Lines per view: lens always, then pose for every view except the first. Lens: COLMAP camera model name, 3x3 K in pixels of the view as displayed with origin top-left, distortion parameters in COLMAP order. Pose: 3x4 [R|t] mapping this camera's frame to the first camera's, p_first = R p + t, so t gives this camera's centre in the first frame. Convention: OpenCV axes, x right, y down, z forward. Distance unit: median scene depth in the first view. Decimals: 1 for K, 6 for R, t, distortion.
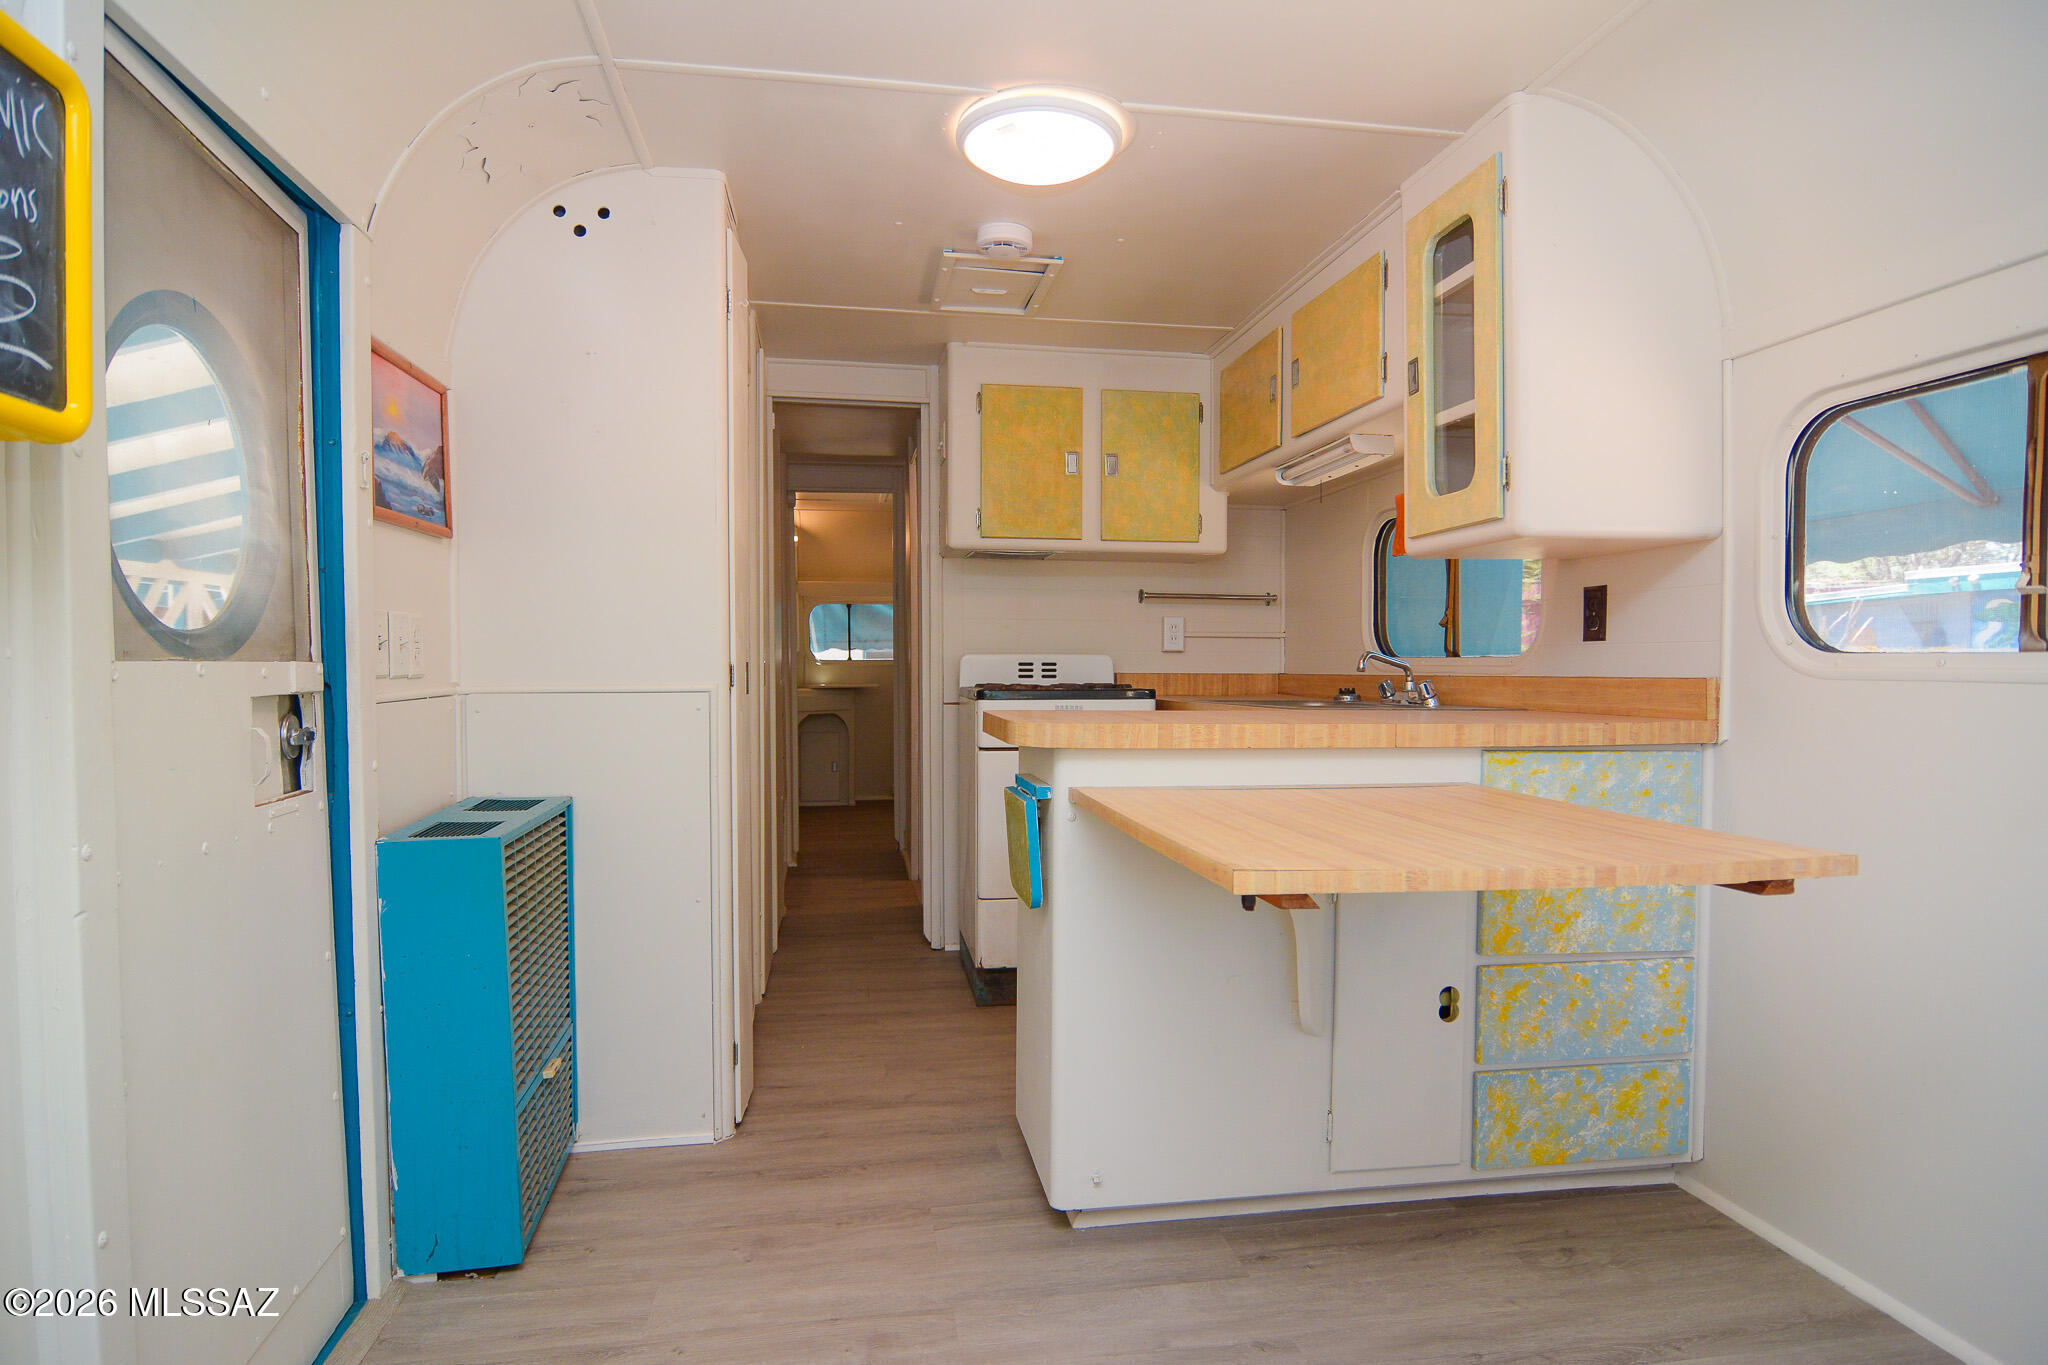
lens RADIAL K [[1098.6, 0, 1022.8], [0, 1098.6, 687.8], [0, 0, 1]] dist [-0.013086, -0.002311]
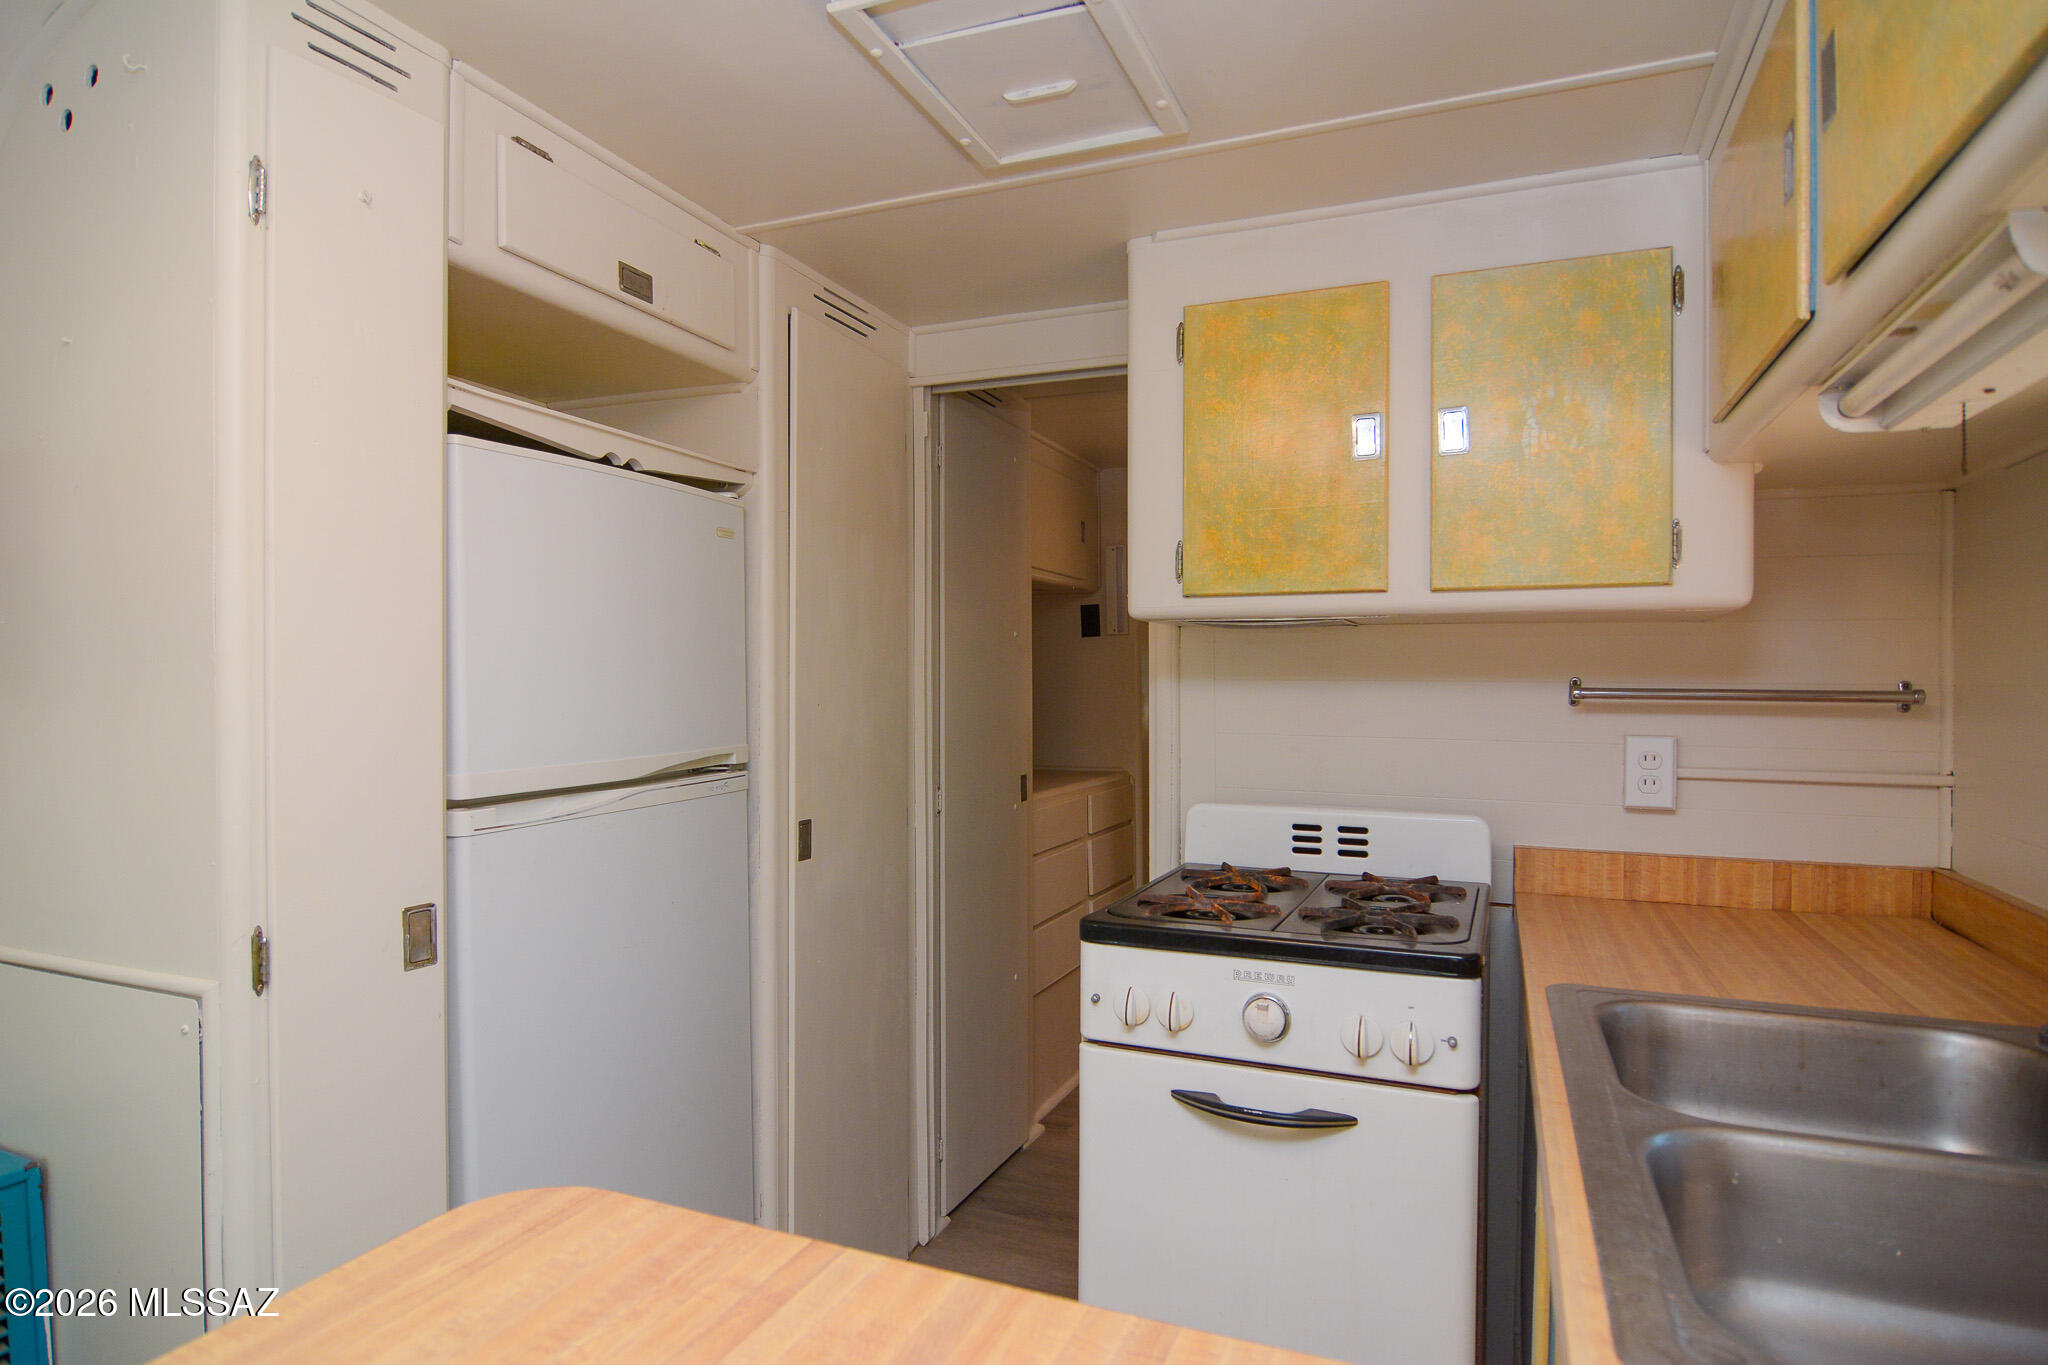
lens RADIAL K [[1126.6, 0, 1023.0], [0, 1126.6, 694.0], [0, 0, 1]] dist [-0.014707, -0.000701]
pose [[0.846928, 0.007725, -0.531652, 0.181438], [-0.012687, 0.999903, -0.005682, -0.084141], [0.531557, 0.011557, 0.846944, 0.489938]]
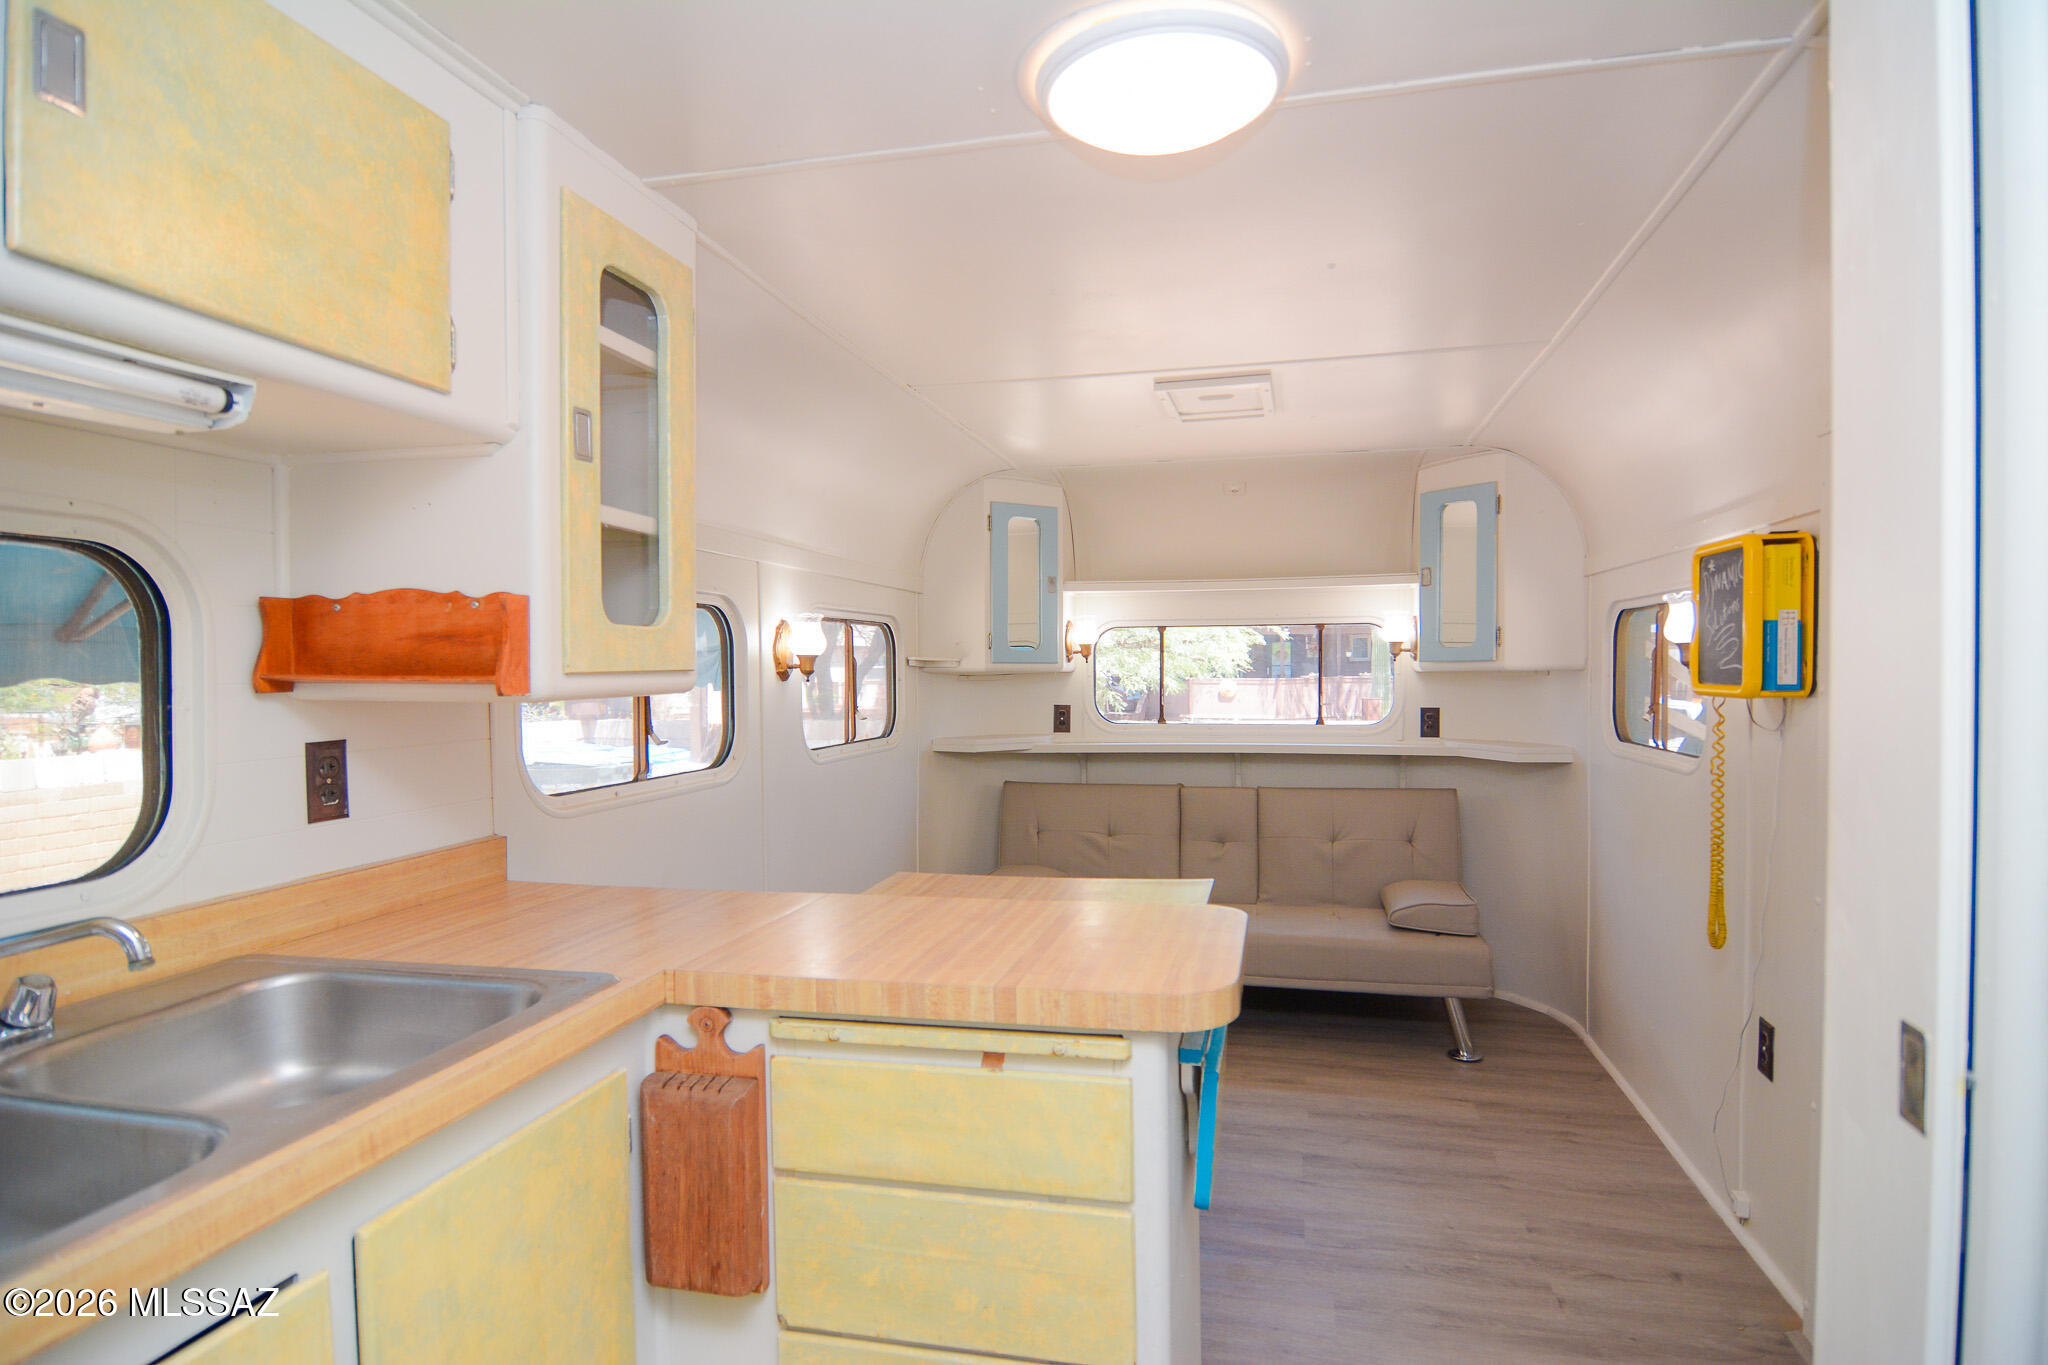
lens RADIAL K [[1106.1, 0, 1024.0], [0, 1106.1, 682.5], [0, 0, 1]] dist [-0.015579, -0.001103]
pose [[-0.922098, 0.003680, 0.386939, -0.097034], [0.018619, 0.999219, 0.034866, -0.095468], [-0.386509, 0.039354, -0.921446, 0.962839]]
